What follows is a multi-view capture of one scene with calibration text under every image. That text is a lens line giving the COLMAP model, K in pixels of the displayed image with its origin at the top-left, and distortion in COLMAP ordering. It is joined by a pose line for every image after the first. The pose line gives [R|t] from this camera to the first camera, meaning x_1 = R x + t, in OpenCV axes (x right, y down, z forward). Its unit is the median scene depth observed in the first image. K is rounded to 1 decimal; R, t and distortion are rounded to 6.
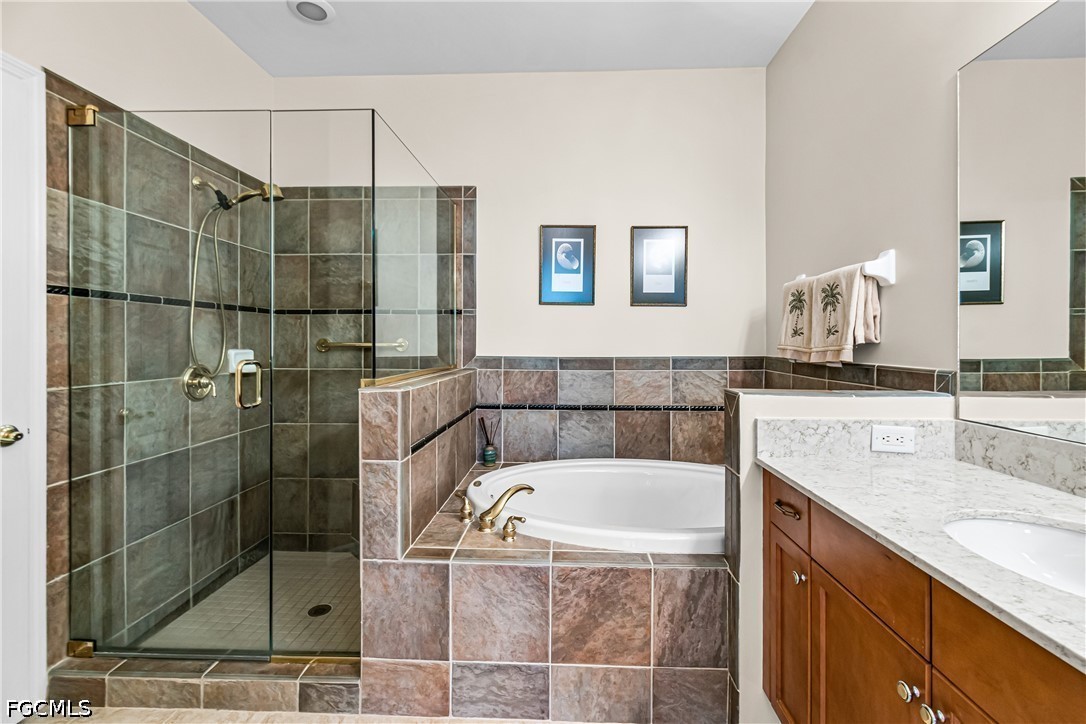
lens RADIAL K [[477.5, 0, 547.0], [0, 477.5, 341.3], [0, 0, 1]] dist [0.001113, -0.000414]
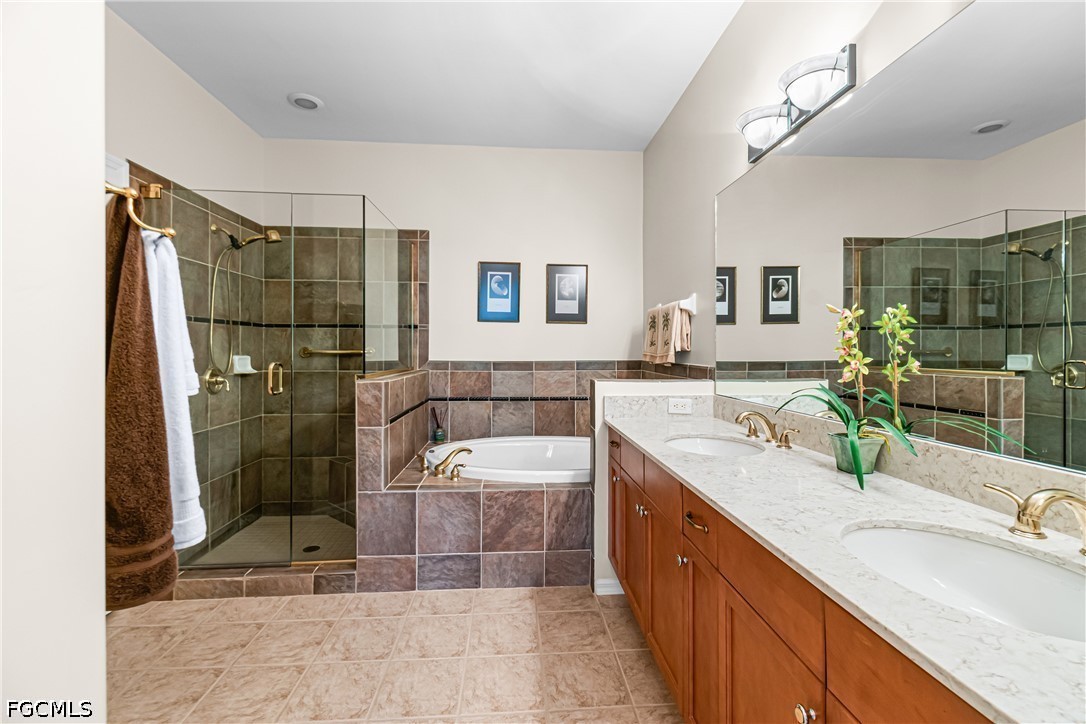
lens RADIAL K [[476.8, 0, 547.9], [0, 476.8, 347.4], [0, 0, 1]] dist [0.000101, -0.000657]
pose [[0.993116, 0.001405, 0.117123, 0.028216], [-0.001141, 0.999997, -0.002324, -0.002942], [-0.117126, 0.002174, 0.993115, -0.421783]]
